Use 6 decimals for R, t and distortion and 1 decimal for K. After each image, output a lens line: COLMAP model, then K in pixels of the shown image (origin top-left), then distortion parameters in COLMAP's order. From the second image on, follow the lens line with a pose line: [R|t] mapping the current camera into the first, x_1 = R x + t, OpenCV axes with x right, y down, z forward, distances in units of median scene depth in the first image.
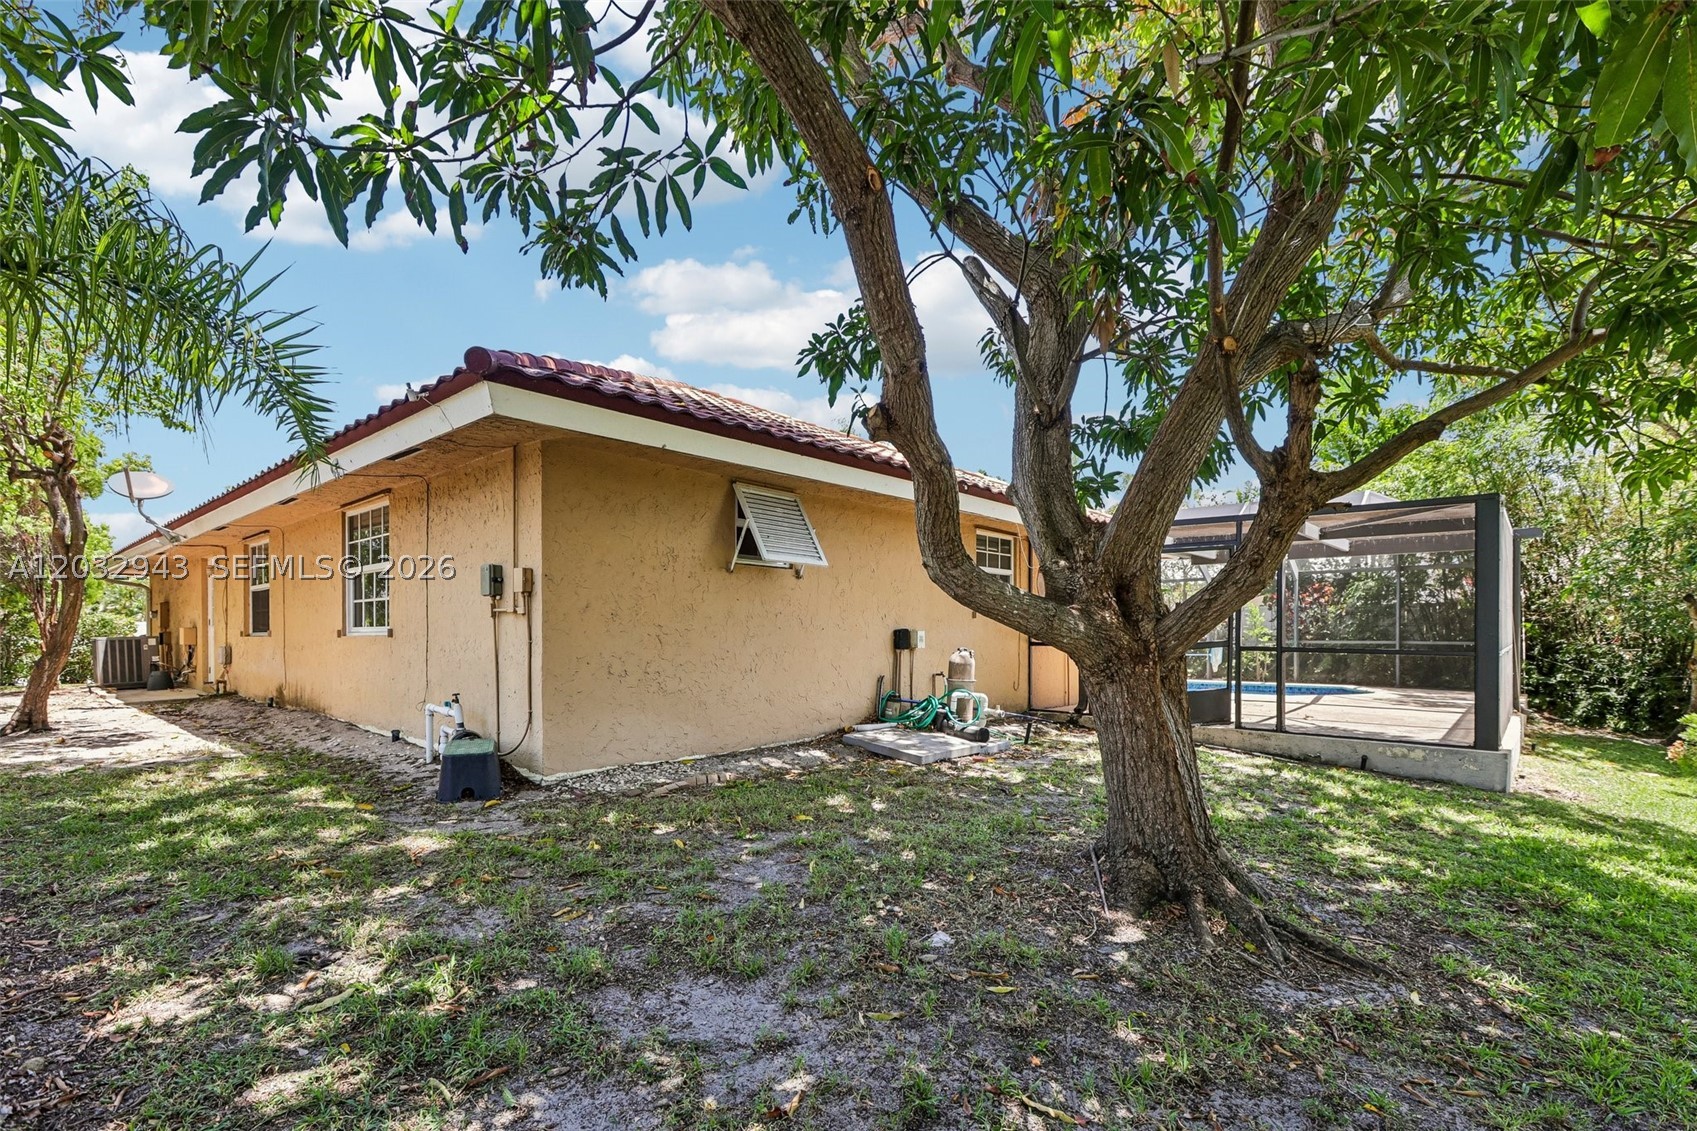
lens RADIAL K [[764.9, 0, 861.1], [0, 764.9, 638.6], [0, 0, 1]] dist [0.003952, 0.001299]
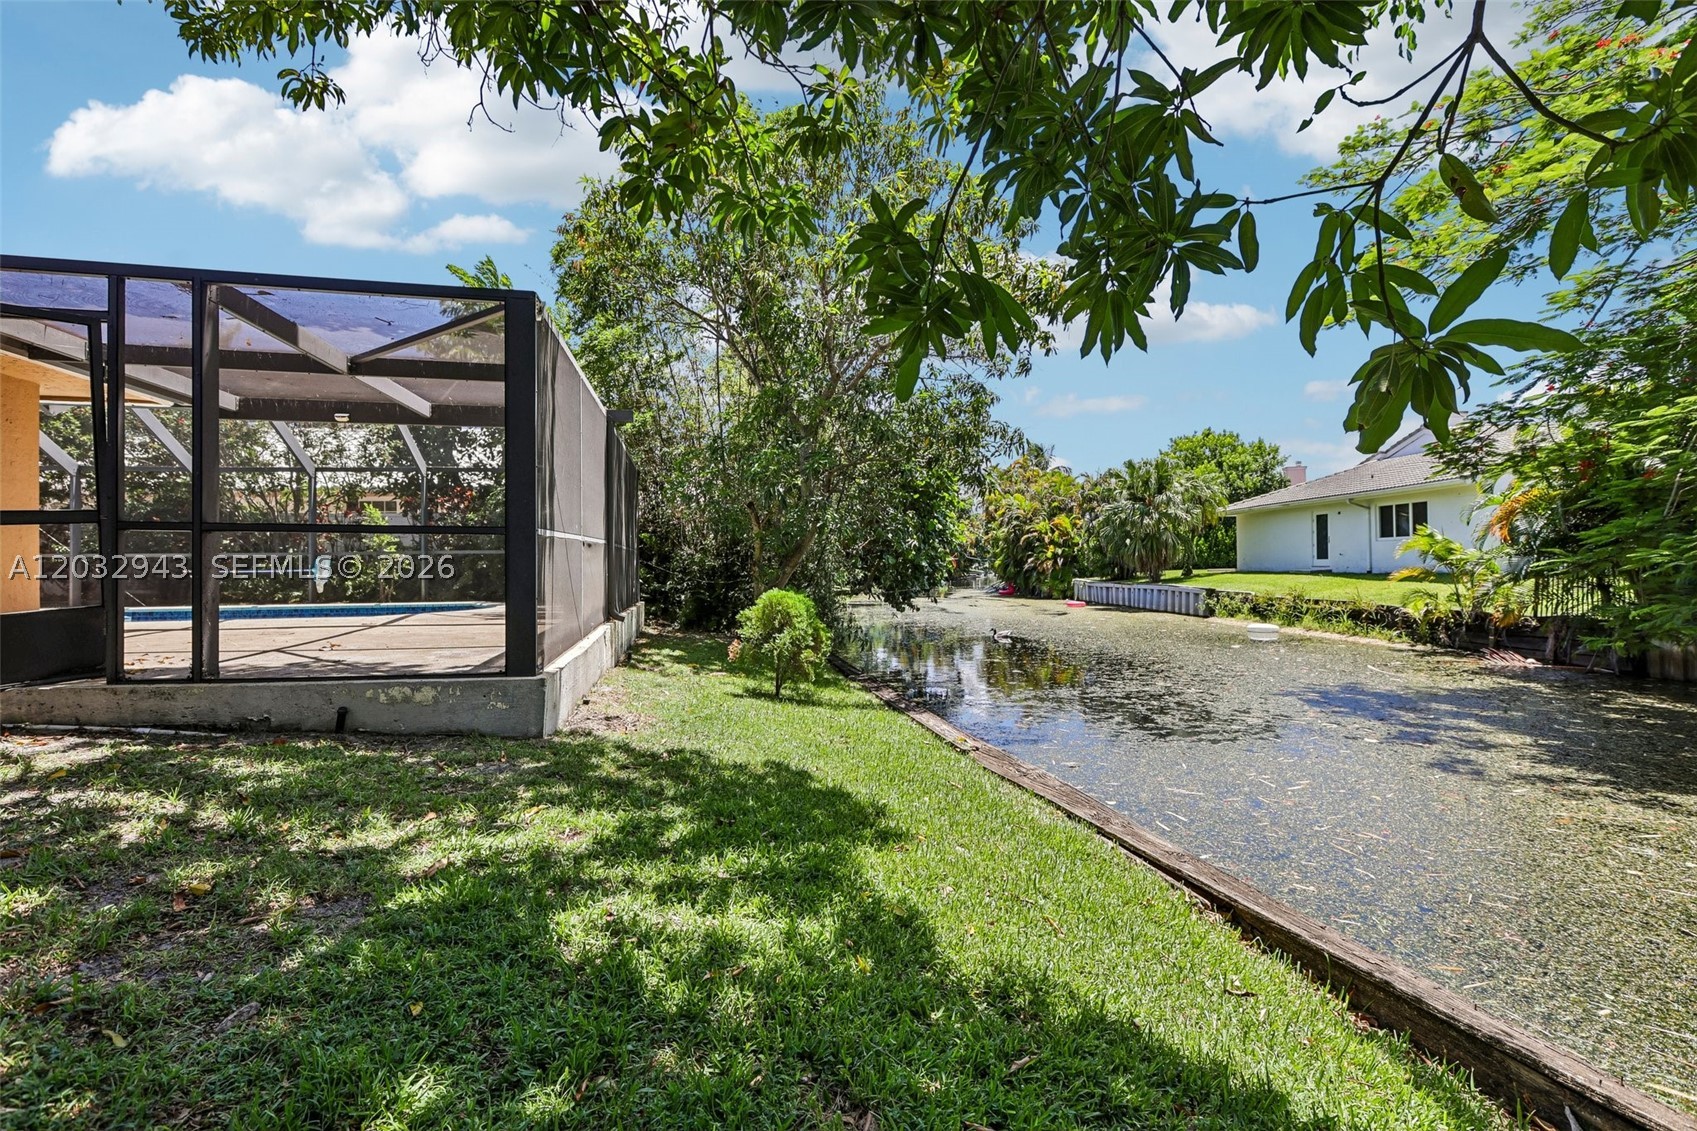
lens RADIAL K [[764.9, 0, 847.3], [0, 764.9, 563.0], [0, 0, 1]] dist [0.003952, 0.001299]
pose [[0.595915, -0.001583, 0.803046, 0.420954], [0.006007, 0.999979, -0.002487, 0.047353], [-0.803025, 0.006306, 0.595912, 0.353274]]
